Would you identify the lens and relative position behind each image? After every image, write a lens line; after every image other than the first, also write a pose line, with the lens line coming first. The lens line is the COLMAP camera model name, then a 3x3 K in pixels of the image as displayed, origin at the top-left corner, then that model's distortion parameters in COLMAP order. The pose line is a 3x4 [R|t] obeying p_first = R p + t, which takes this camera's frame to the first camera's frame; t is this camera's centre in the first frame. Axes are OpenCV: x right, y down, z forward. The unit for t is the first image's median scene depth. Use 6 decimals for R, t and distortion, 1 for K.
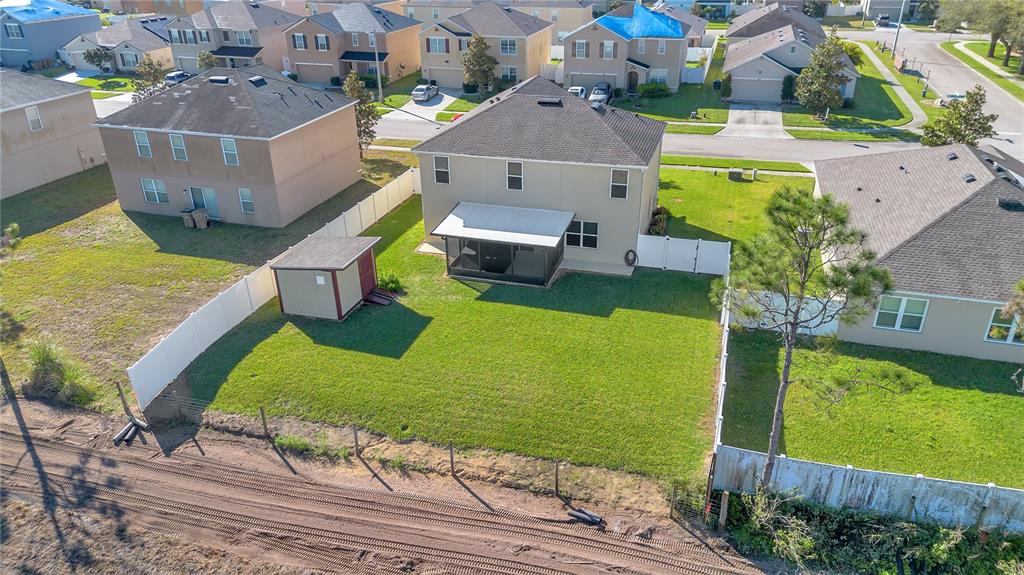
lens RADIAL K [[724.9, 0, 512.0], [0, 724.9, 287.3], [0, 0, 1]] dist [0.042483, -0.021634]
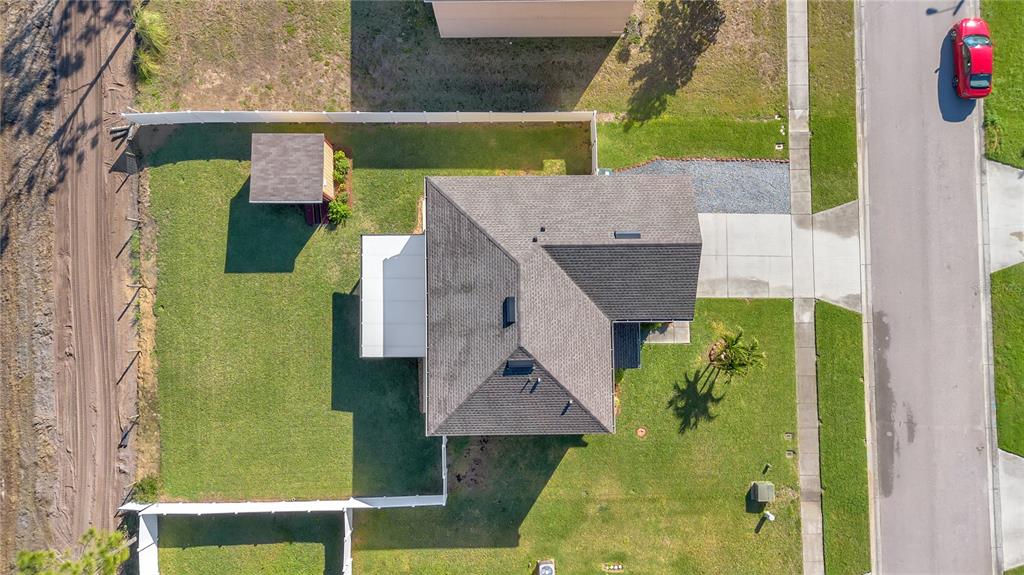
lens RADIAL K [[724.9, 0, 515.6], [0, 724.9, 287.6], [0, 0, 1]] dist [0.042483, -0.021634]
pose [[0.302327, 0.952749, -0.029467, 0.086396], [-0.429487, 0.163753, 0.888103, -1.545265], [0.850964, -0.255841, 0.458700, 0.964444]]
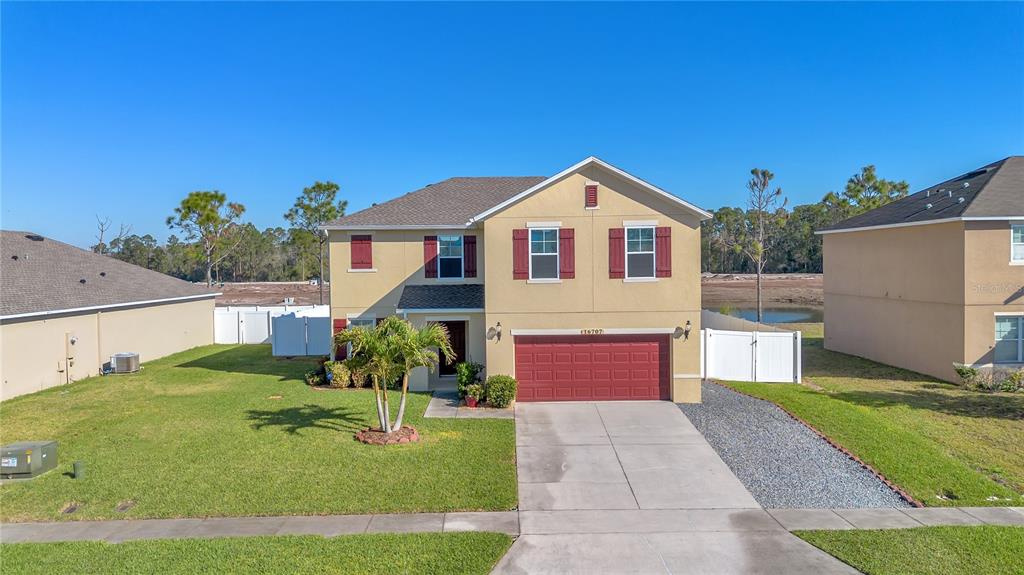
lens RADIAL K [[724.9, 0, 516.4], [0, 724.9, 276.6], [0, 0, 1]] dist [0.042483, -0.021634]
pose [[-0.947777, 0.015638, -0.318549, 0.419485], [-0.132381, 0.889403, 0.437536, -0.766918], [0.290161, 0.456857, -0.840886, 2.602415]]
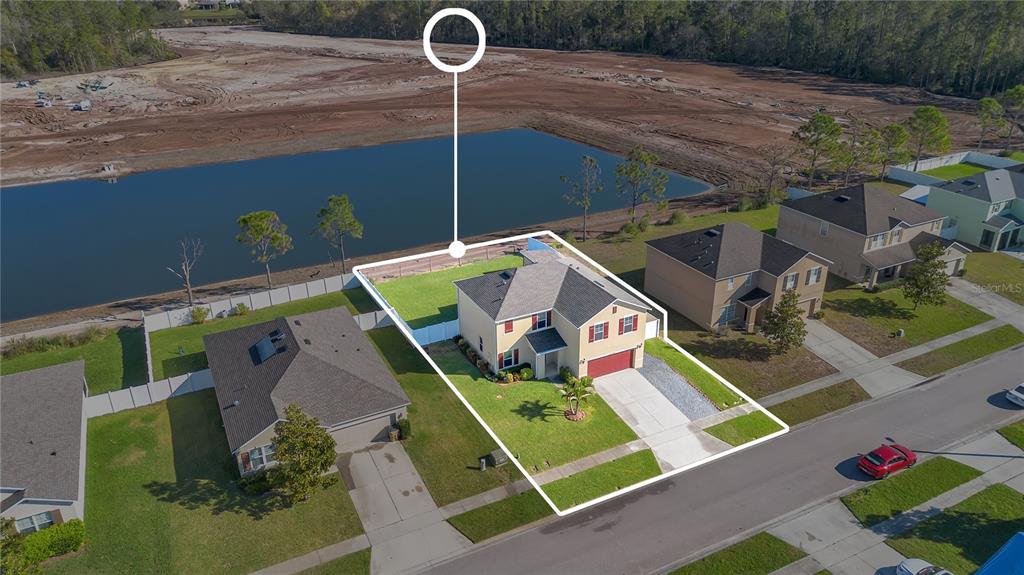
lens RADIAL K [[724.9, 0, 508.8], [0, 724.9, 282.4], [0, 0, 1]] dist [0.042483, -0.021634]
pose [[-0.722916, 0.291139, -0.626602, 1.714073], [-0.297488, 0.687371, 0.662588, -1.966749], [0.623613, 0.665402, -0.410301, 2.550037]]
